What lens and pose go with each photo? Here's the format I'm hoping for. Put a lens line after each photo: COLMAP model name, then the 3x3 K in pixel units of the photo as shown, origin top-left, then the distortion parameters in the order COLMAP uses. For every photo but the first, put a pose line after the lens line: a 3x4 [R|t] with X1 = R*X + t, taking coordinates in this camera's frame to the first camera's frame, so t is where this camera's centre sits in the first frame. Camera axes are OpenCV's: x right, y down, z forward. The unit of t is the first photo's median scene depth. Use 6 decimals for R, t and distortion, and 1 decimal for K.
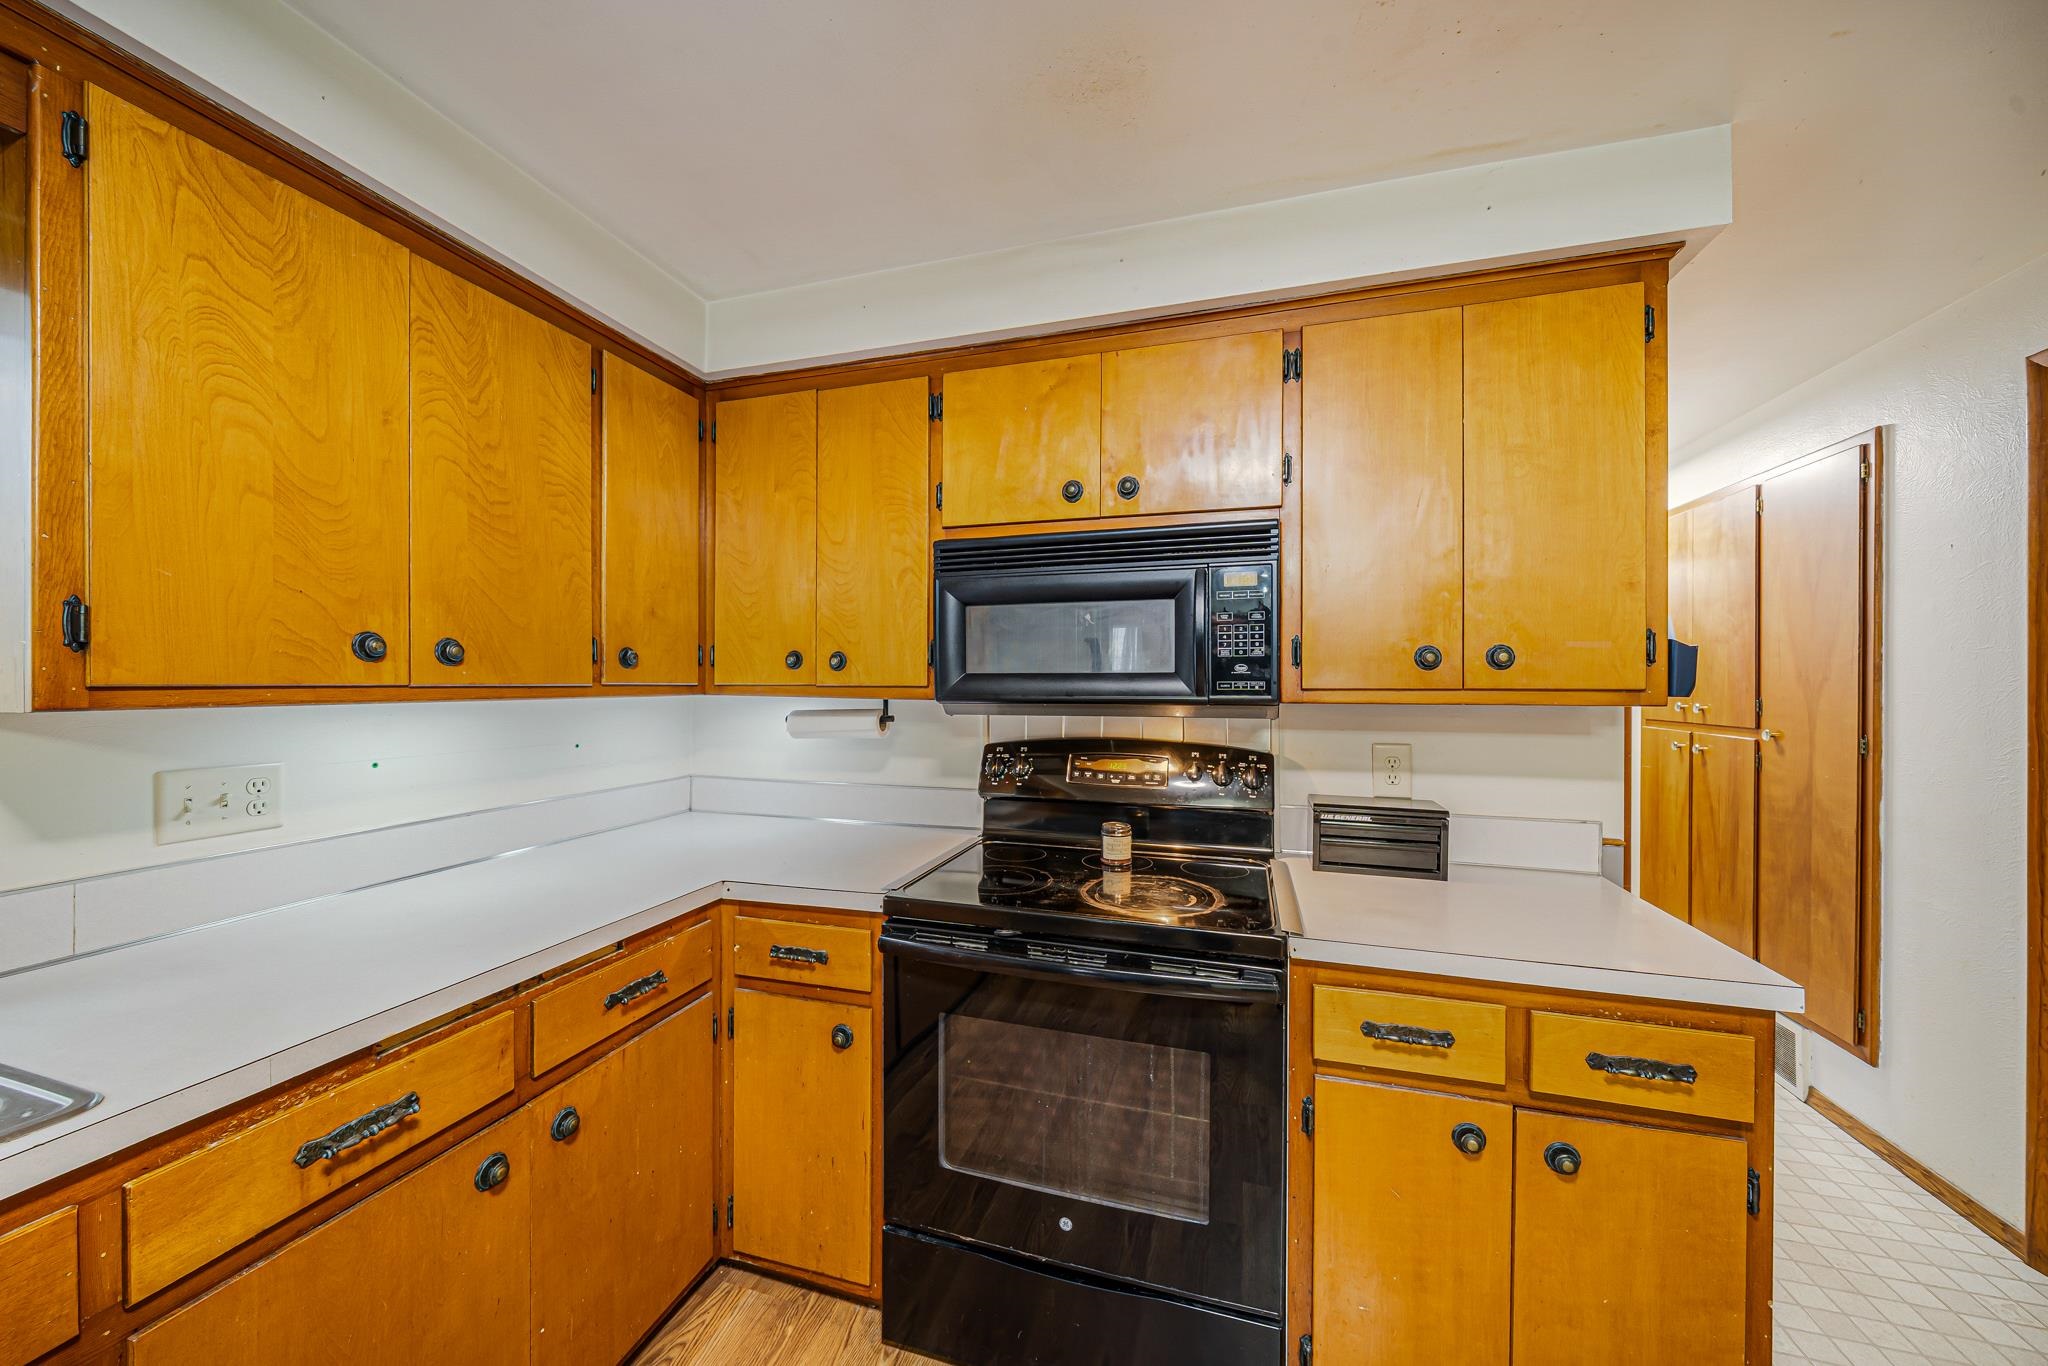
lens RADIAL K [[735.6, 0, 1015.0], [0, 735.6, 682.3], [0, 0, 1]] dist [-0.003594, -0.000278]
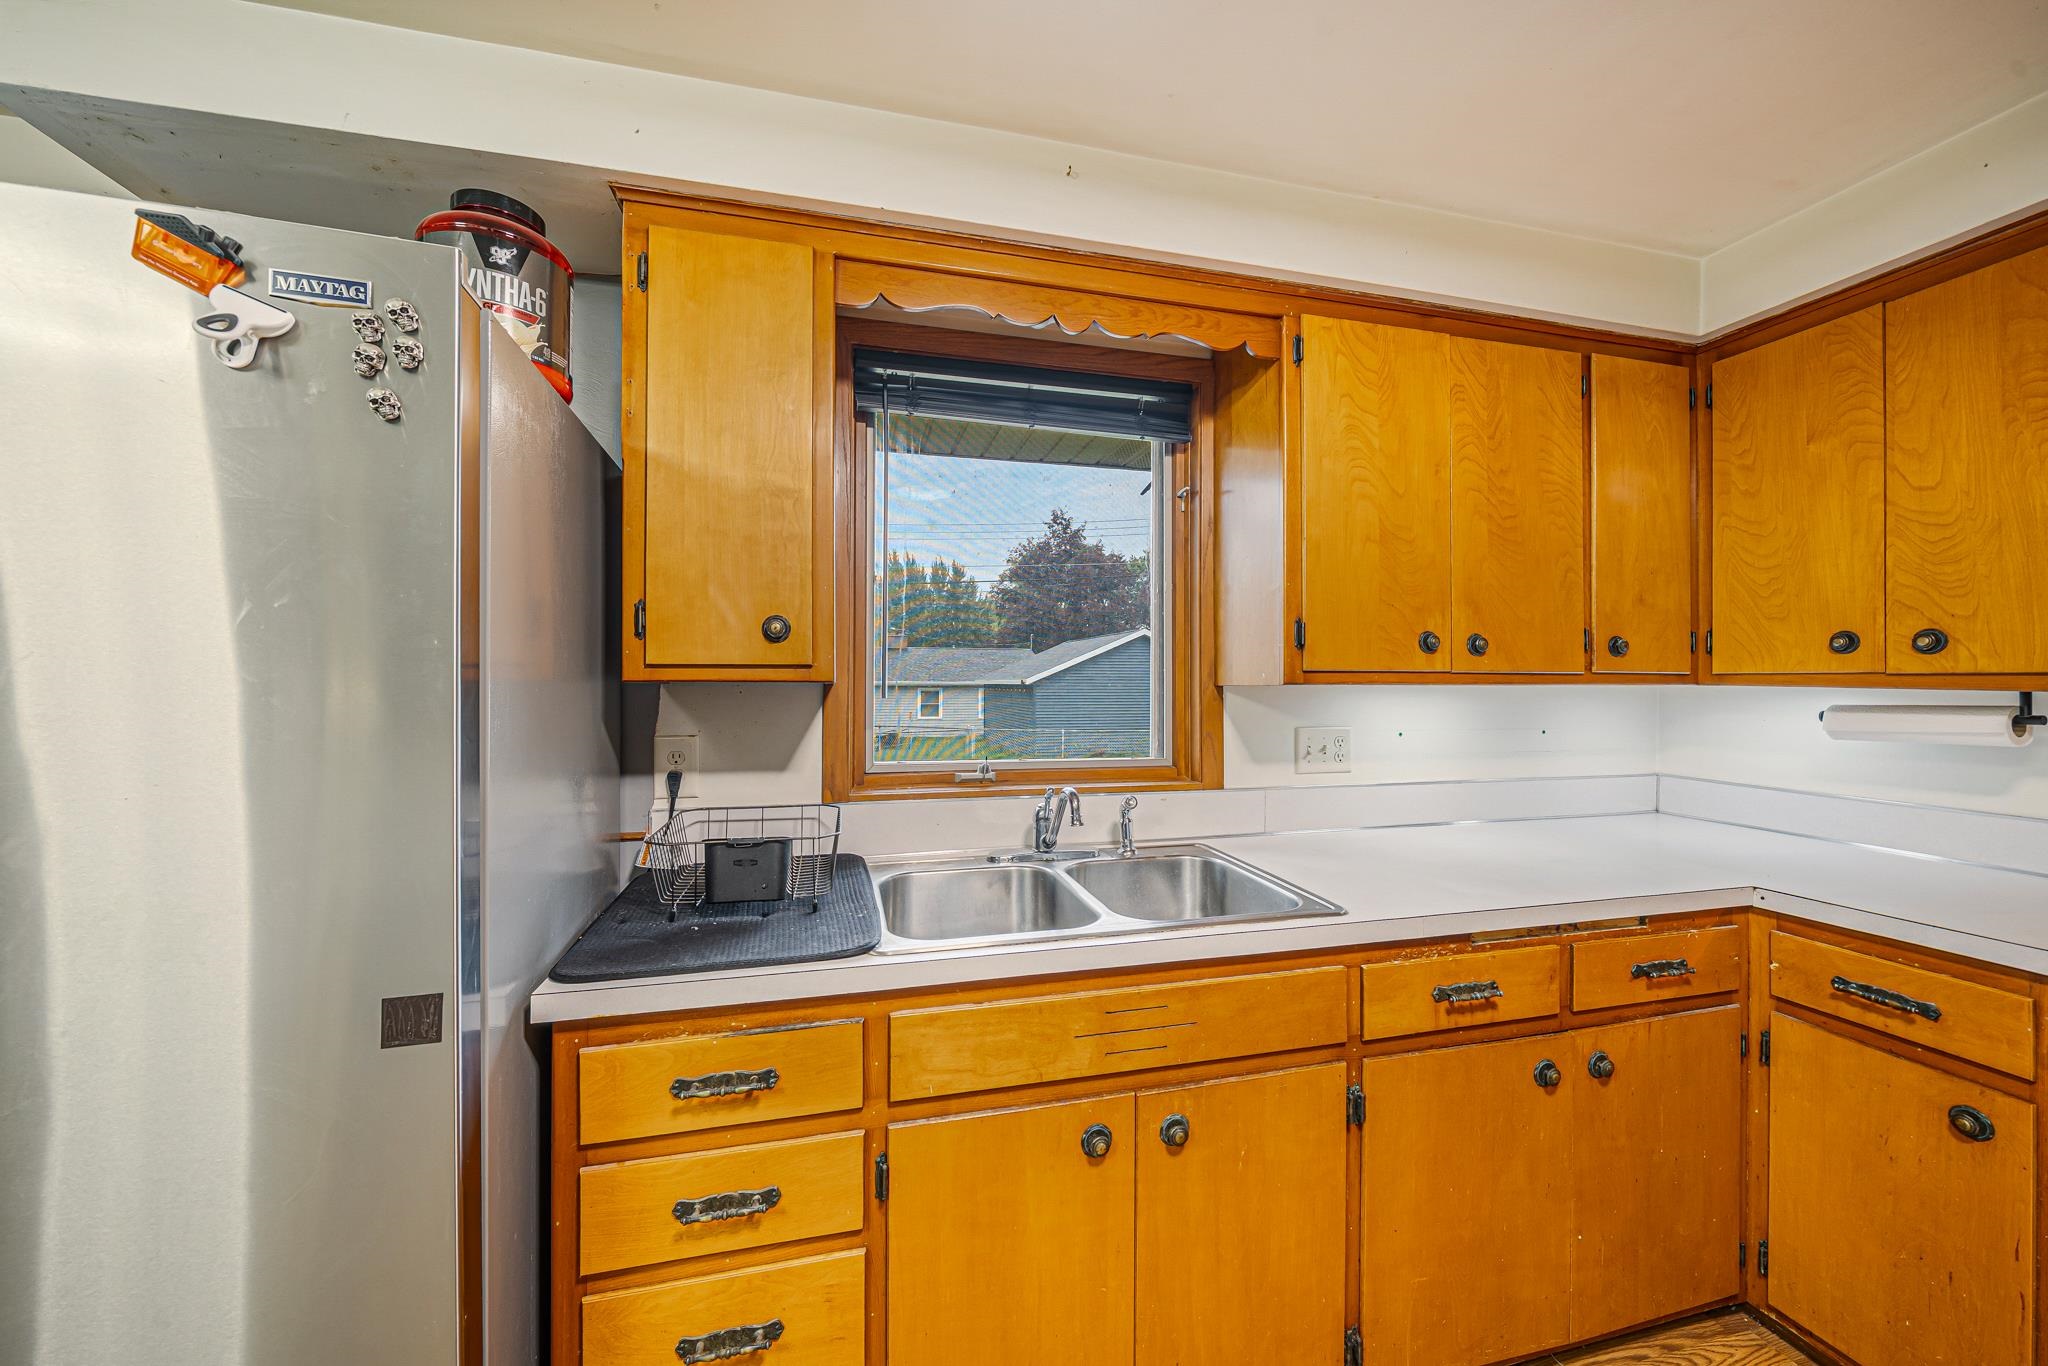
lens RADIAL K [[735.6, 0, 1018.4], [0, 735.6, 677.2], [0, 0, 1]] dist [-0.003594, -0.000278]
pose [[0.509820, -0.003939, -0.860272, -0.085366], [-0.002730, 0.999977, -0.006197, 0.020331], [0.860277, 0.005508, 0.509798, -0.260318]]
